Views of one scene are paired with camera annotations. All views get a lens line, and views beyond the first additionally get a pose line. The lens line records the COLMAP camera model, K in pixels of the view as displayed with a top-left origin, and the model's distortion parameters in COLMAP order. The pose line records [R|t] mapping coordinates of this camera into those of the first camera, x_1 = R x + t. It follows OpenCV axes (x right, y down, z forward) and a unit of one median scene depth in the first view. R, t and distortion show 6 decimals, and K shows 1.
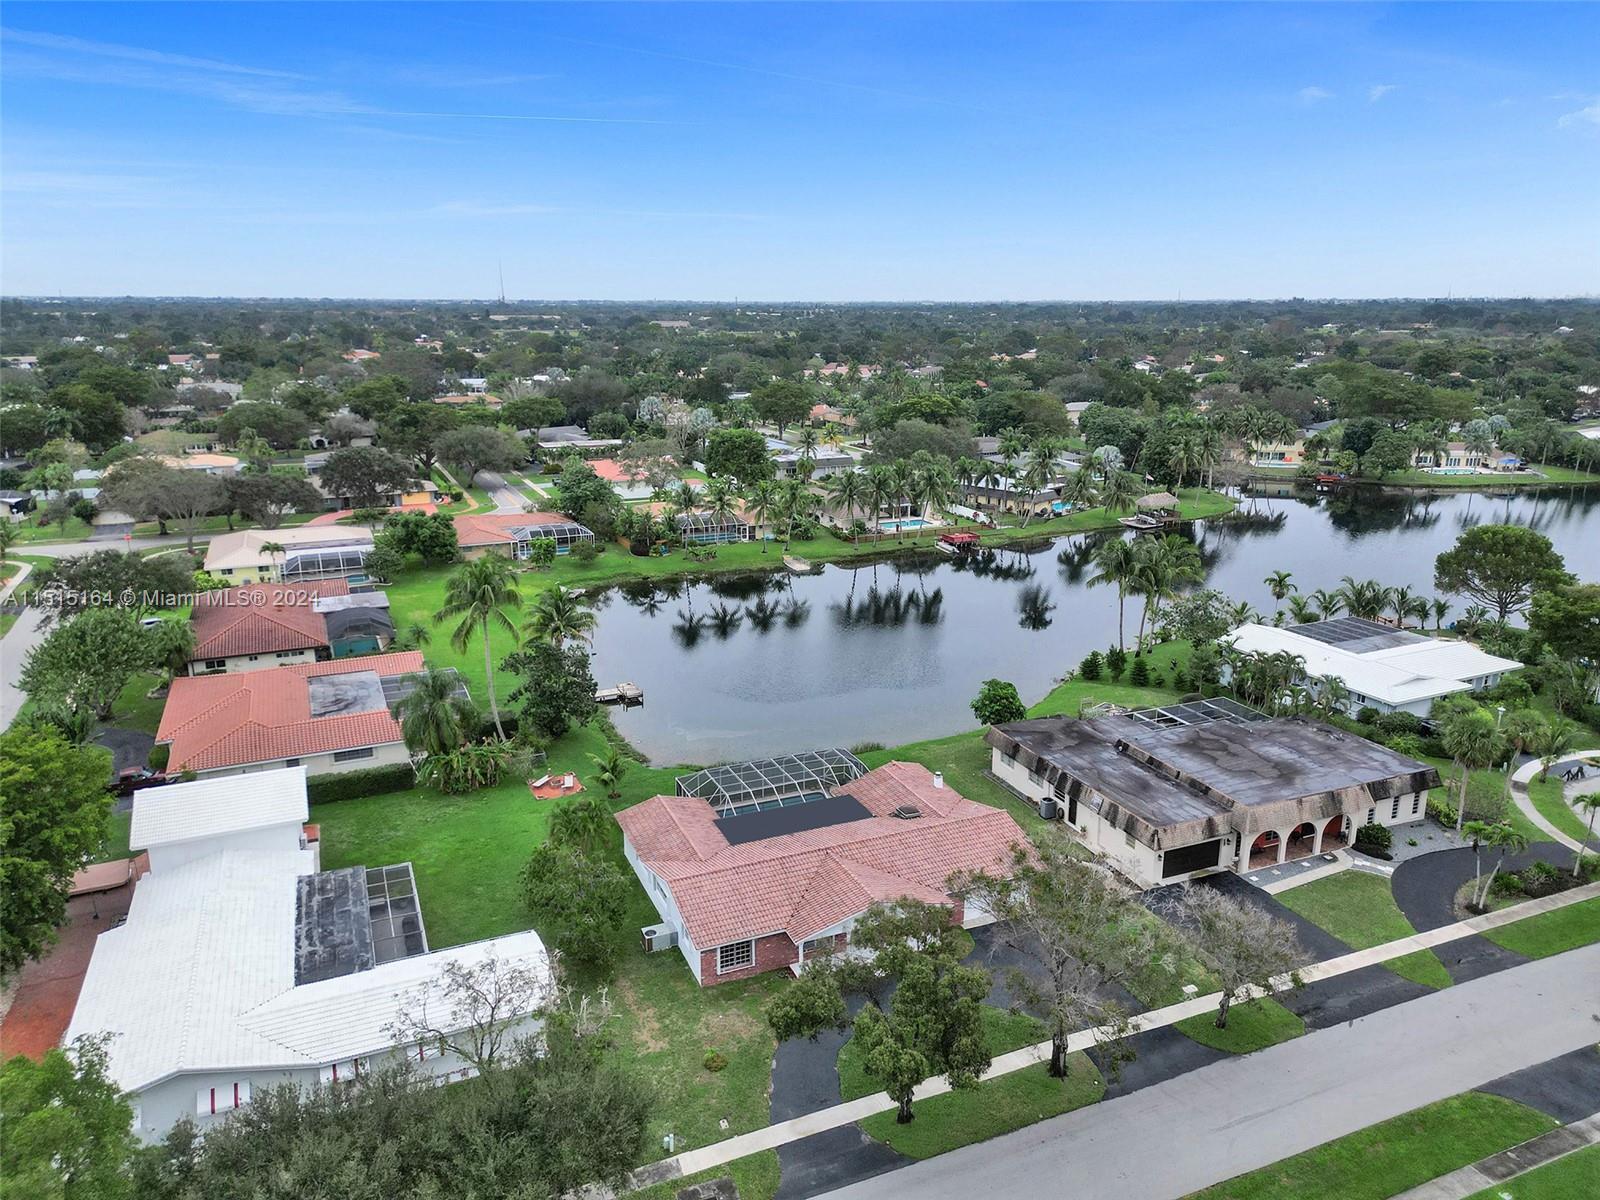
lens RADIAL K [[1124.0, 0, 799.5], [0, 1124.0, 605.8], [0, 0, 1]] dist [0.064848, -0.052250]
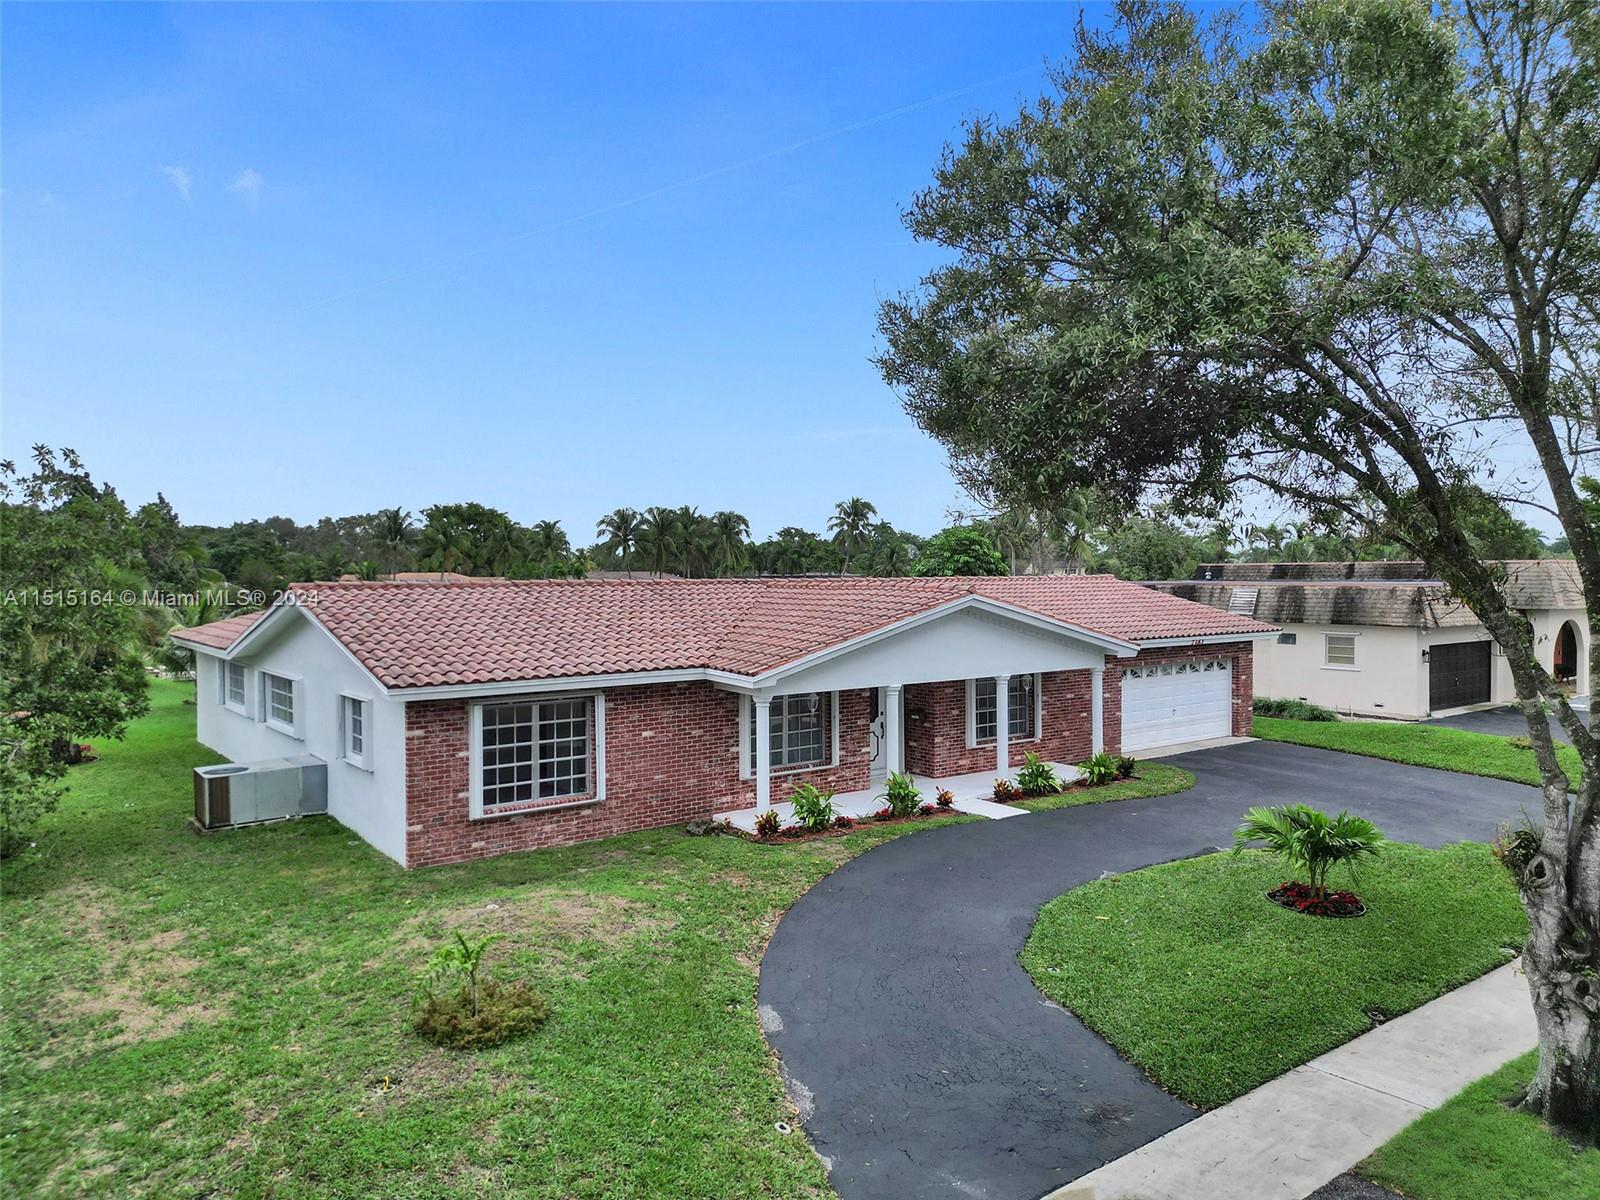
lens RADIAL K [[1124.0, 0, 805.4], [0, 1124.0, 588.2], [0, 0, 1]] dist [0.064848, -0.052250]
pose [[0.969585, -0.013550, 0.244380, -0.048461], [0.075194, 0.966670, -0.244736, 0.277143], [-0.232918, 0.255668, 0.938287, 0.571204]]
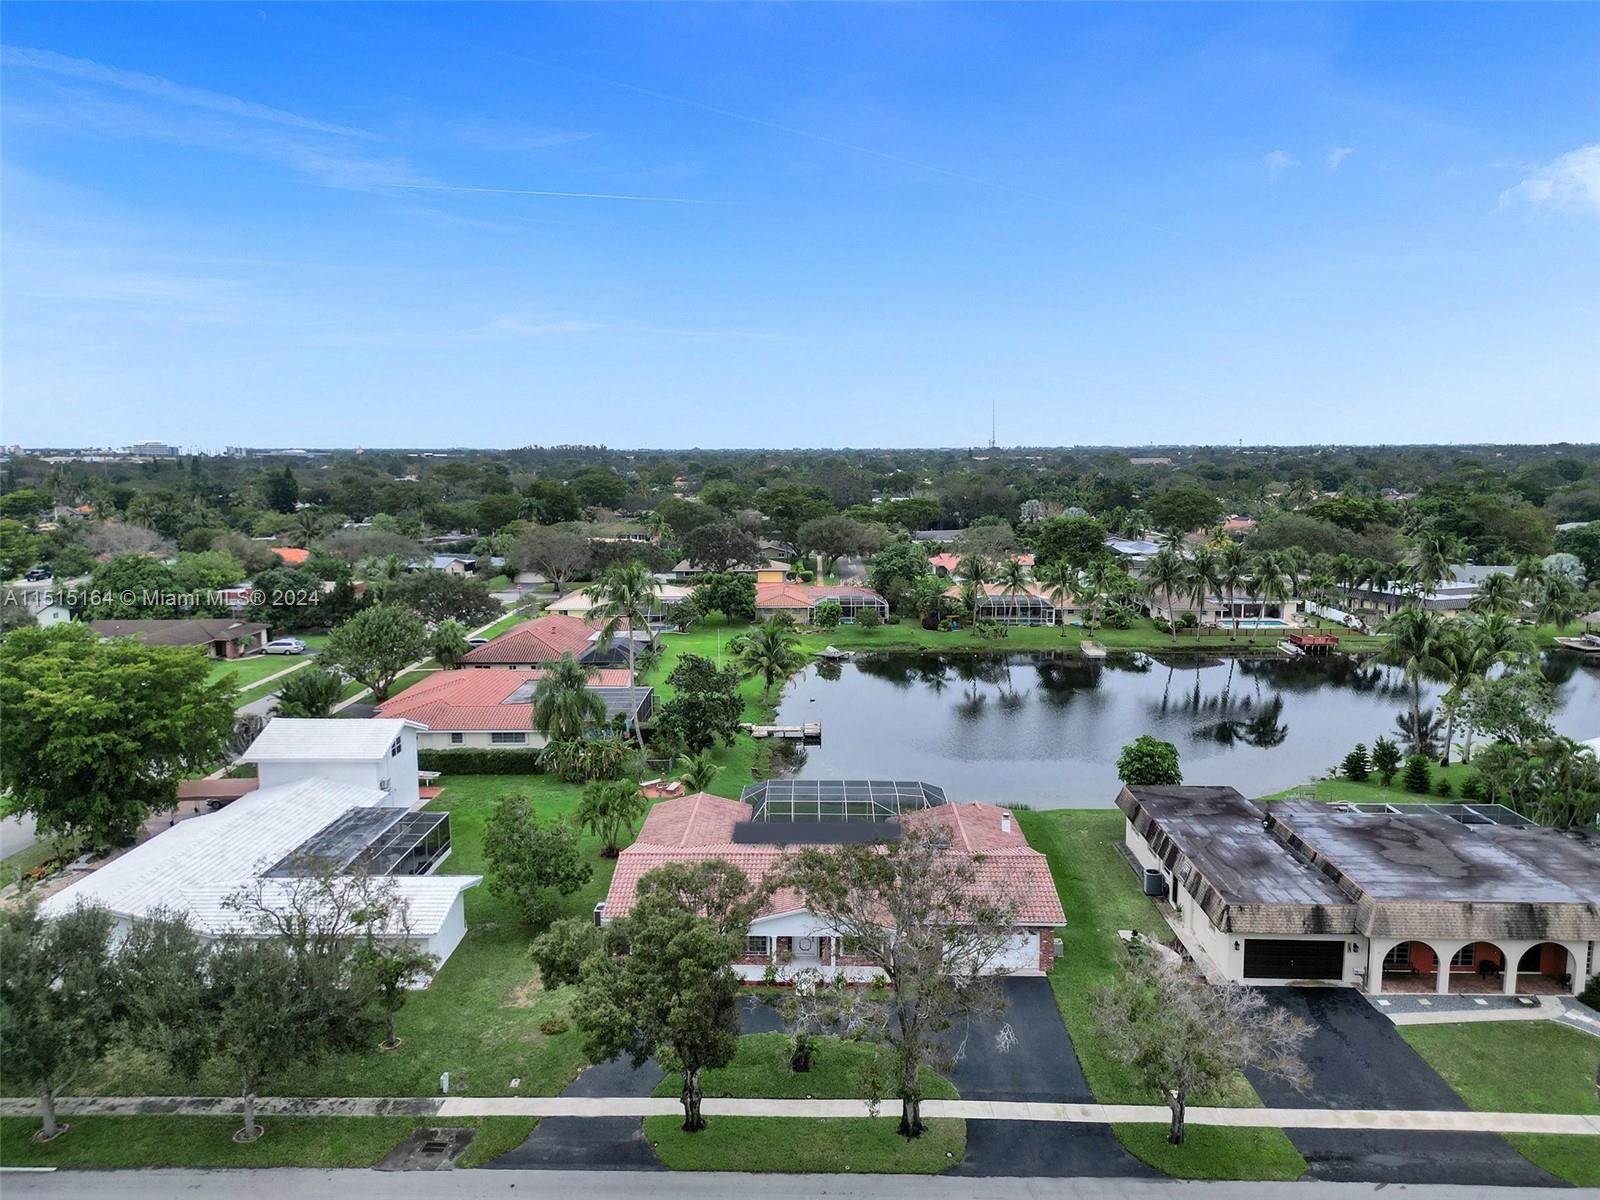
lens RADIAL K [[1124.0, 0, 792.8], [0, 1124.0, 599.2], [0, 0, 1]] dist [0.064848, -0.052250]
pose [[0.905525, 0.052241, -0.421064, 0.337940], [-0.107272, 0.988338, -0.108074, 0.100773], [0.410507, 0.143032, 0.900570, 0.147335]]
